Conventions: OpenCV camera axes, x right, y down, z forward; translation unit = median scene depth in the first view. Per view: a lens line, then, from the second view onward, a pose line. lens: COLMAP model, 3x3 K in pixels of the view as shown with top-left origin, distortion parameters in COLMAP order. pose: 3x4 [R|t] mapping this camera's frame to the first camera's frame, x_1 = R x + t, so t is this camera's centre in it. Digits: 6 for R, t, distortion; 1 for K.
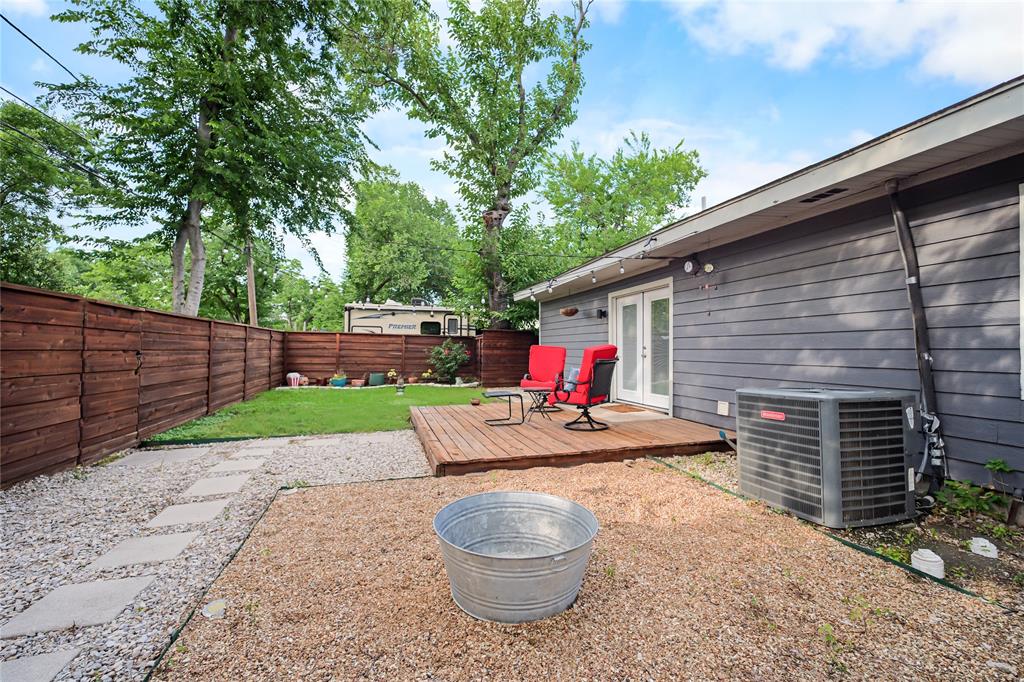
lens RADIAL K [[431.1, 0, 514.6], [0, 431.1, 342.0], [0, 0, 1]] dist [-0.010833, -0.000048]
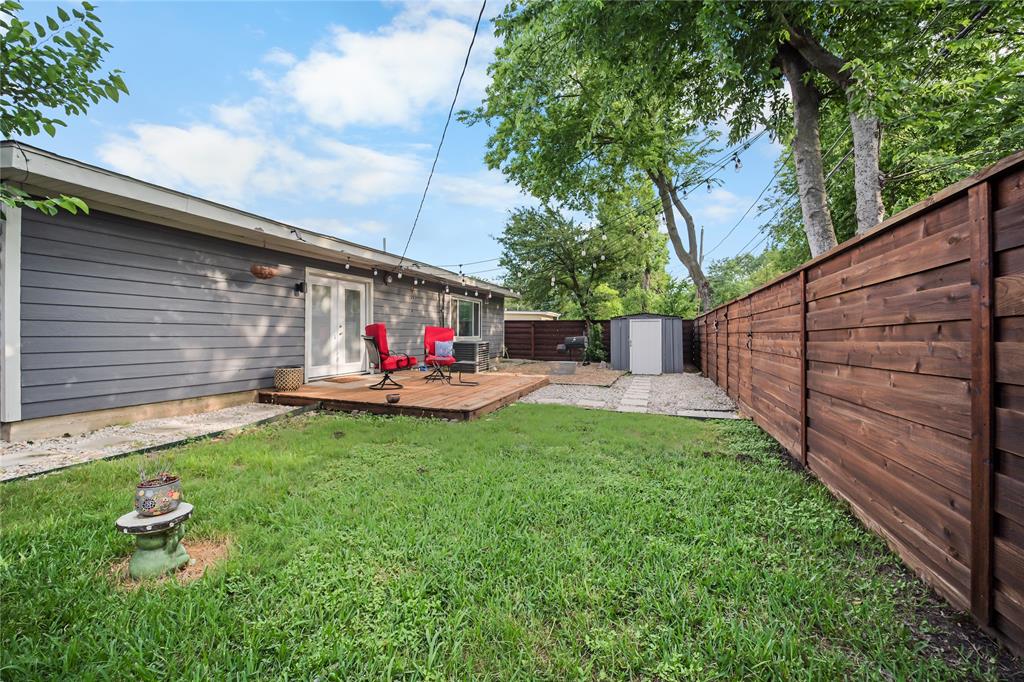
lens RADIAL K [[432.9, 0, 509.8], [0, 432.9, 335.0], [0, 0, 1]] dist [-0.010982, -0.000133]
pose [[-0.806809, -0.014068, 0.590645, -0.441543], [-0.023983, 0.999672, -0.008950, 0.020570], [-0.590325, -0.021387, -0.806882, 0.952510]]
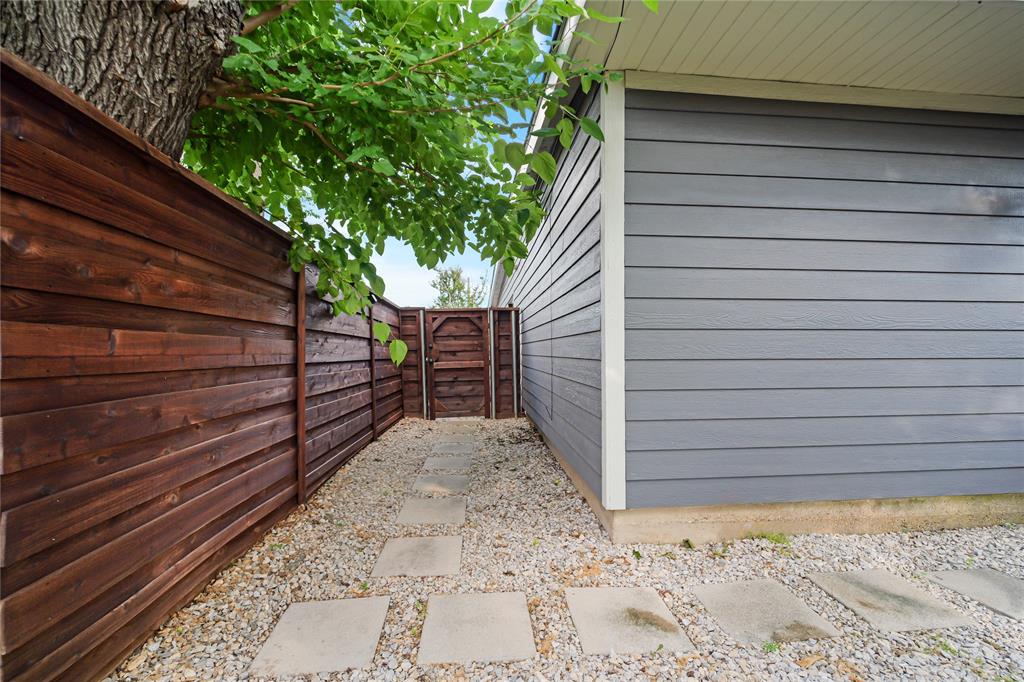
lens RADIAL K [[433.3, 0, 519.3], [0, 433.3, 352.2], [0, 0, 1]] dist [-0.012616, -0.000118]
pose [[0.207607, -0.010551, 0.978155, -0.136279], [-0.013432, 0.999817, 0.013635, 0.022693], [-0.978120, -0.015970, 0.207428, 0.915869]]
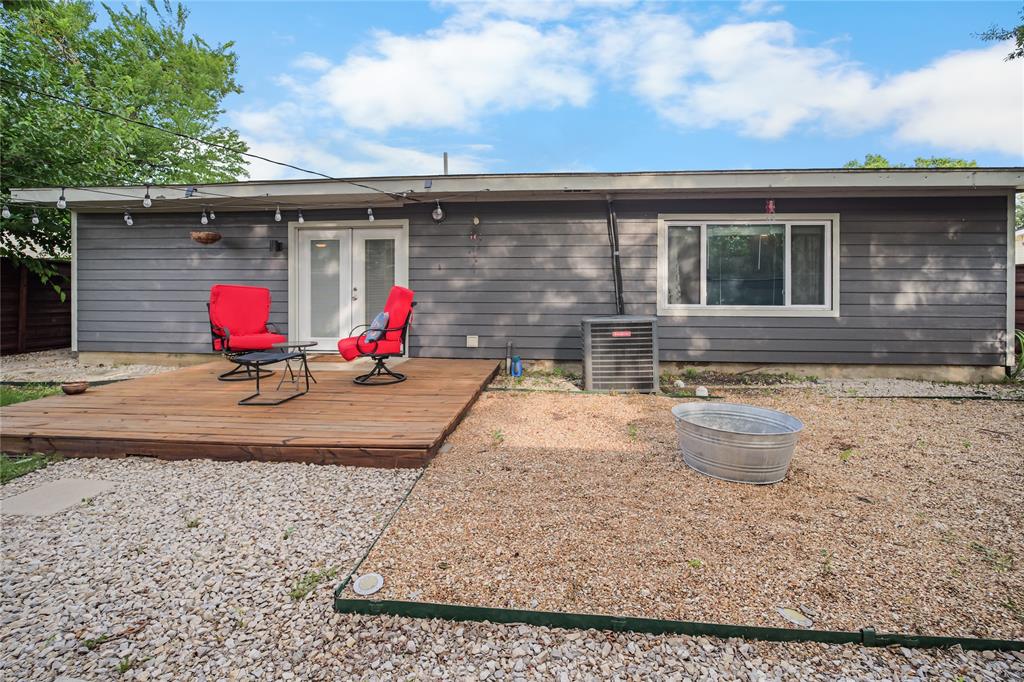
lens RADIAL K [[444.5, 0, 520.9], [0, 444.5, 295.6], [0, 0, 1]] dist [-0.012930, 0.000327]
pose [[0.375661, -0.007774, 0.926724, -0.249791], [-0.017922, 0.999717, 0.015651, 0.003101], [-0.926584, -0.022489, 0.375416, 0.178594]]
